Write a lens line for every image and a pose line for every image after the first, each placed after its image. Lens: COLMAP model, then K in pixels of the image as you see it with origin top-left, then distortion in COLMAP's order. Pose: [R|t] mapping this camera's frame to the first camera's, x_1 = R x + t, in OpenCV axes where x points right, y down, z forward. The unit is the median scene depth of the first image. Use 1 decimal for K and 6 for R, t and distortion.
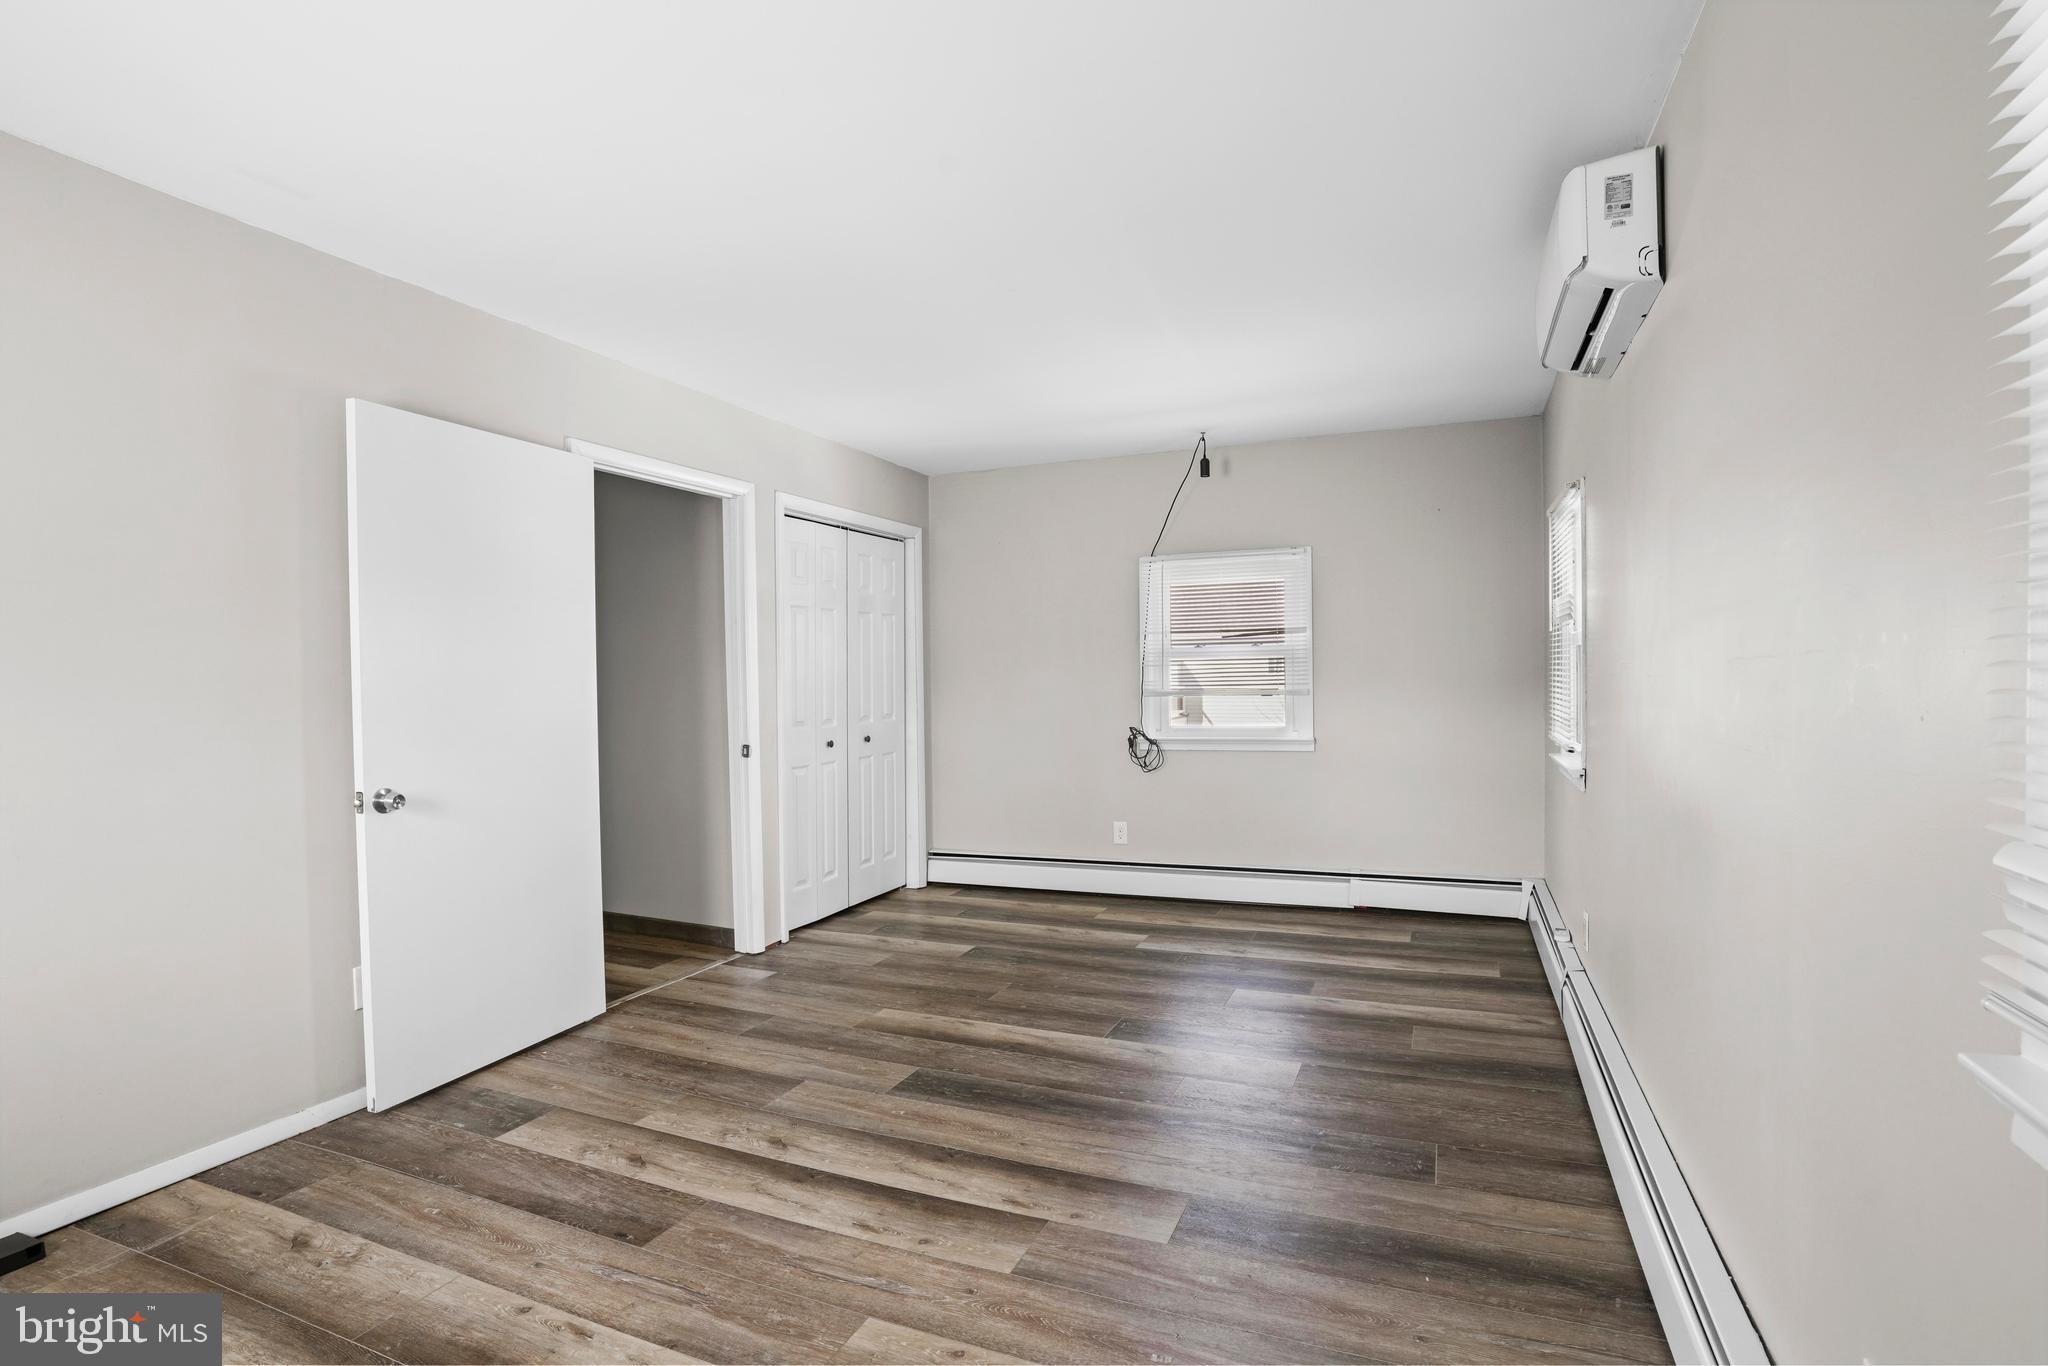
lens RADIAL K [[1001.3, 0, 1017.6], [0, 1001.3, 679.3], [0, 0, 1]] dist [-0.074355, 0.033133]
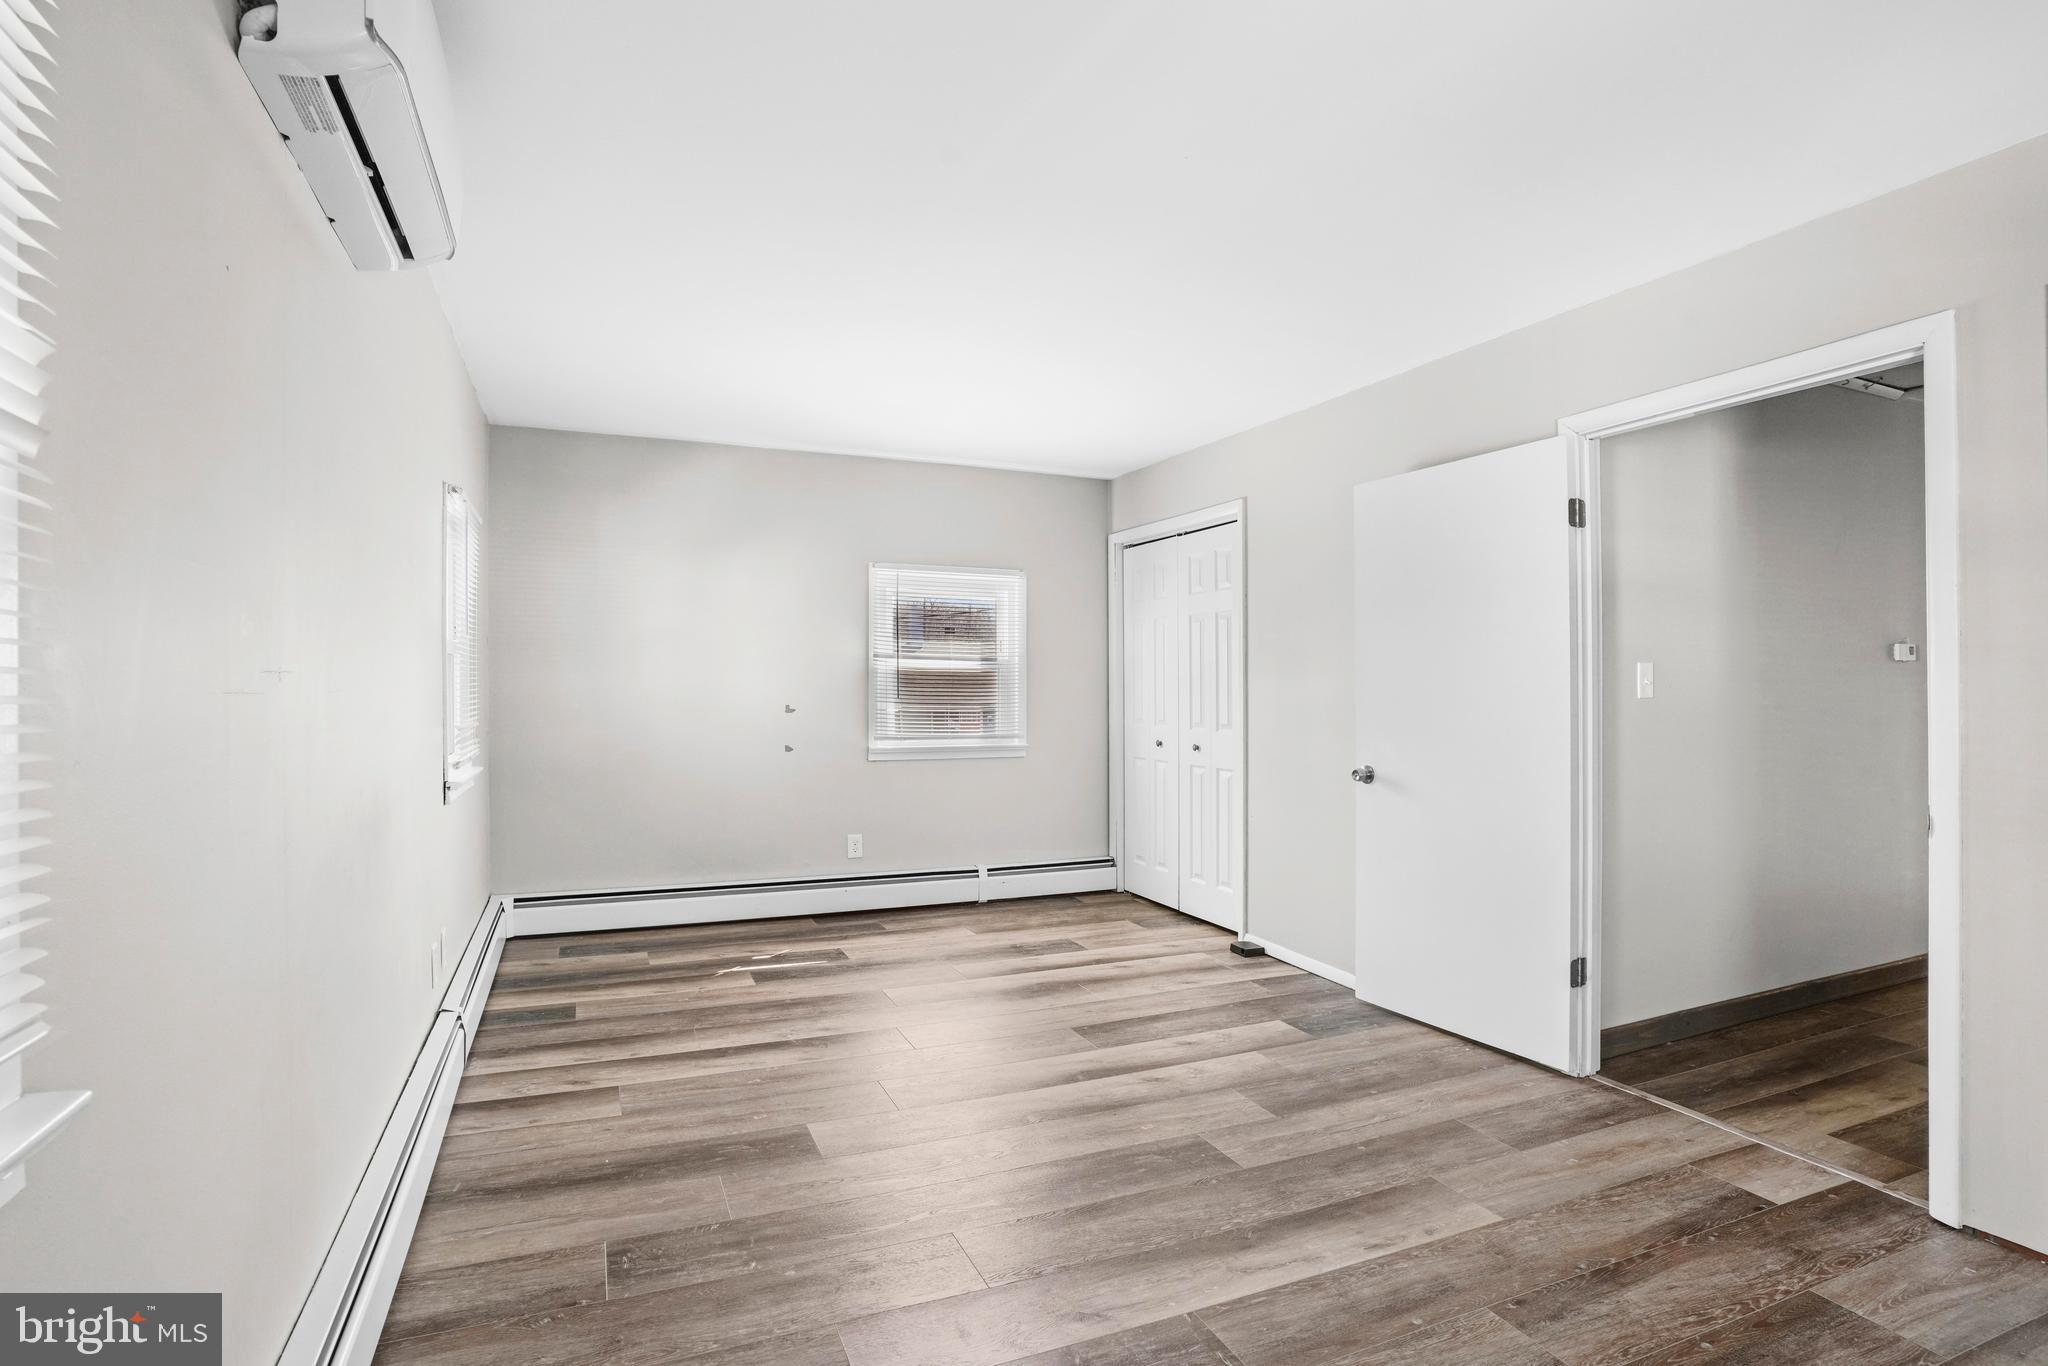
lens RADIAL K [[1001.3, 0, 1017.6], [0, 1001.3, 679.3], [0, 0, 1]] dist [-0.074355, 0.033133]
pose [[-0.684977, 0.002323, -0.728561, 0.702755], [0.001213, 0.999997, 0.002048, -0.012184], [0.728564, 0.000519, -0.684978, 1.620017]]
